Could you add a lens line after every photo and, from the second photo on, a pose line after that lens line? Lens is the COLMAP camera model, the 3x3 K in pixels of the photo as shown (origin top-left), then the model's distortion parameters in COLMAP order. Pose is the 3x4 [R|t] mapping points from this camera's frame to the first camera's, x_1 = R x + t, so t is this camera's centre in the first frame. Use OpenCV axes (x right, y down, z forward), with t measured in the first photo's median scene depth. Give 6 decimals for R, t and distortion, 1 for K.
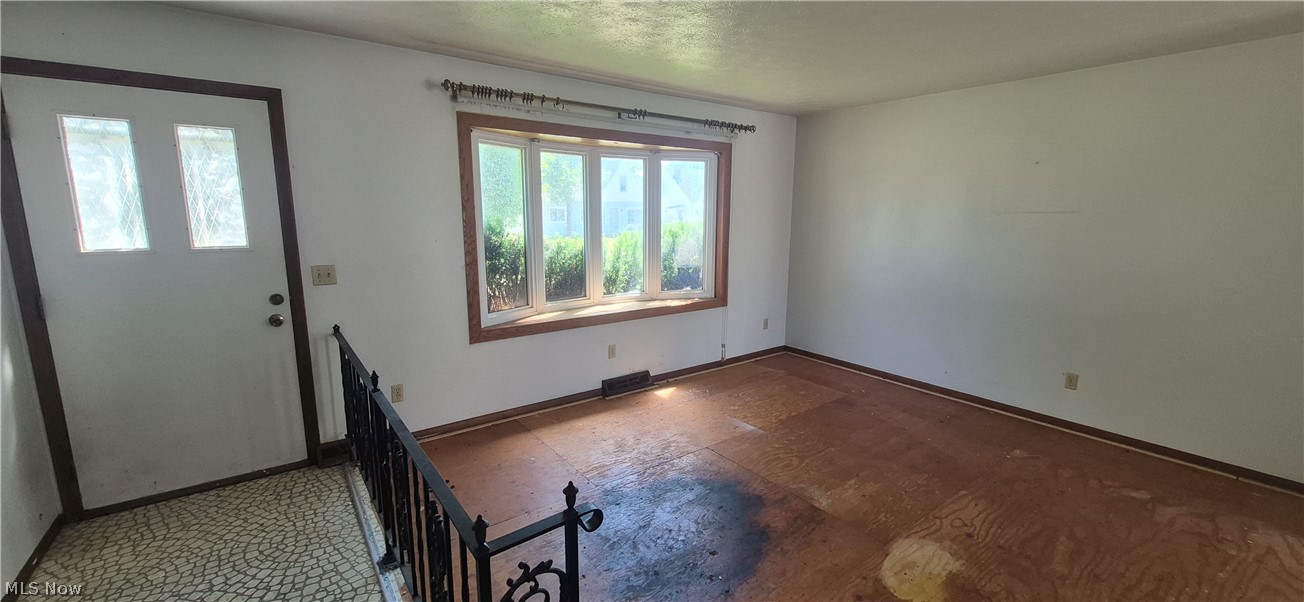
lens RADIAL K [[511.7, 0, 654.5], [0, 511.7, 299.0], [0, 0, 1]] dist [0.001431, -0.000589]
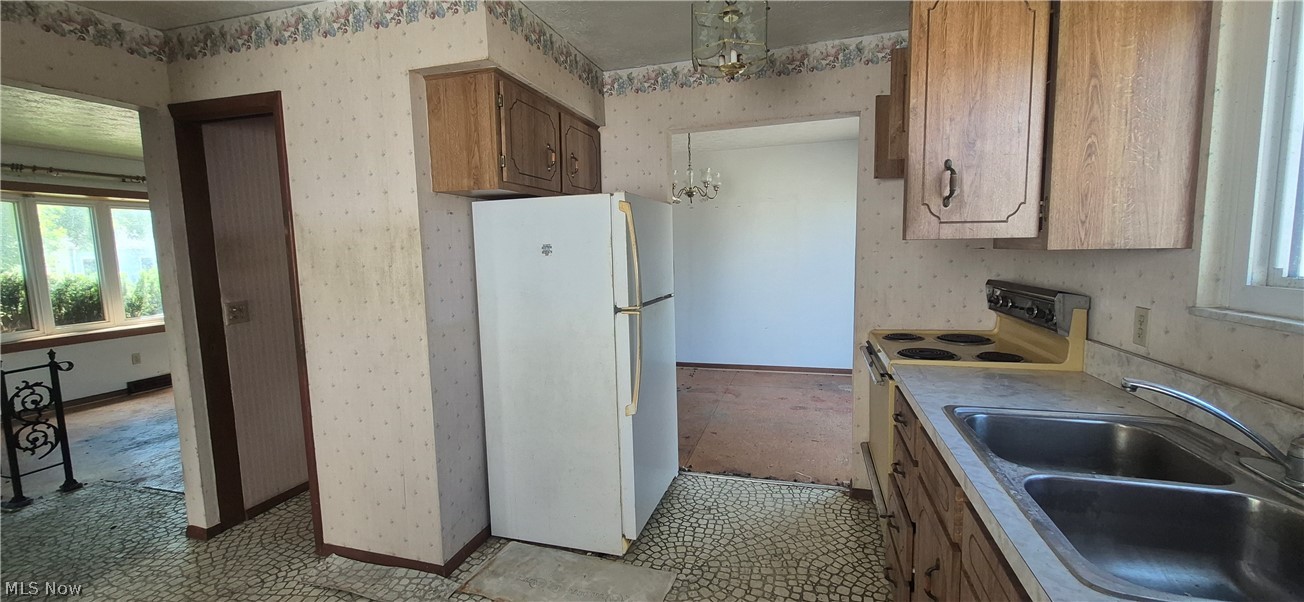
lens RADIAL K [[511.7, 0, 654.5], [0, 511.7, 299.0], [0, 0, 1]] dist [0.001431, -0.000589]
pose [[0.804458, -0.084296, 0.587998, 0.239870], [0.130399, 0.990795, -0.036362, 0.185748], [-0.579520, 0.105926, 0.808044, -0.875790]]
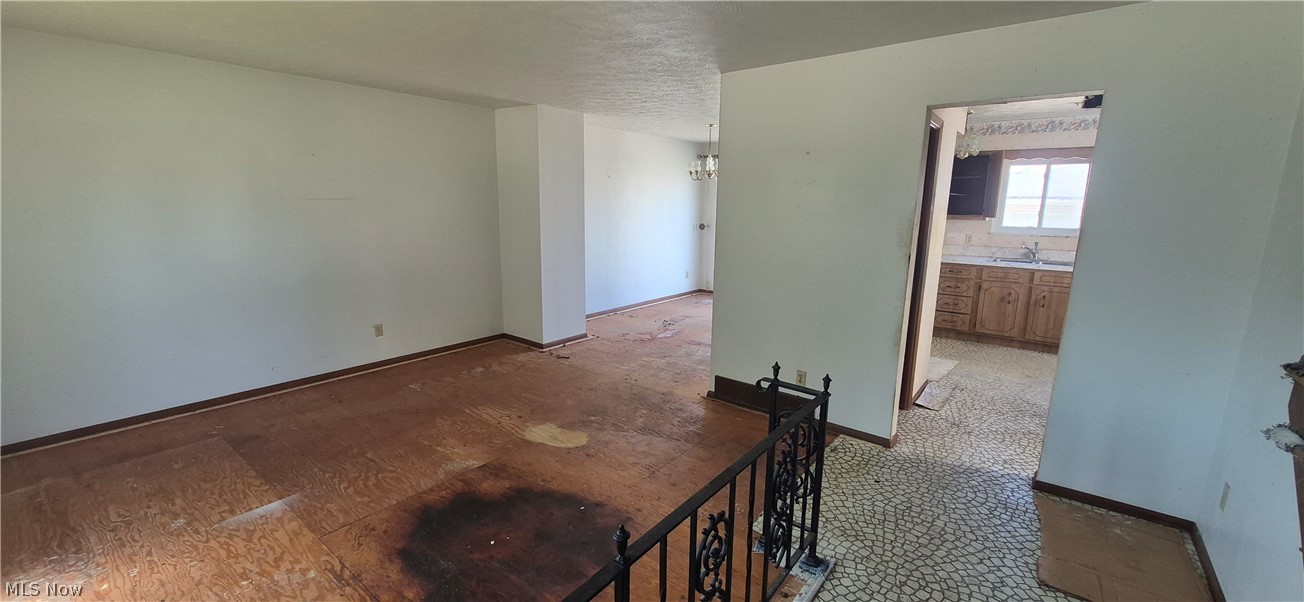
lens RADIAL K [[511.7, 0, 654.5], [0, 511.7, 299.0], [0, 0, 1]] dist [0.001431, -0.000589]
pose [[-0.253076, -0.194012, 0.947793, -0.537315], [0.151862, 0.959574, 0.236973, -0.108539], [-0.955453, 0.203906, -0.213382, 0.546632]]
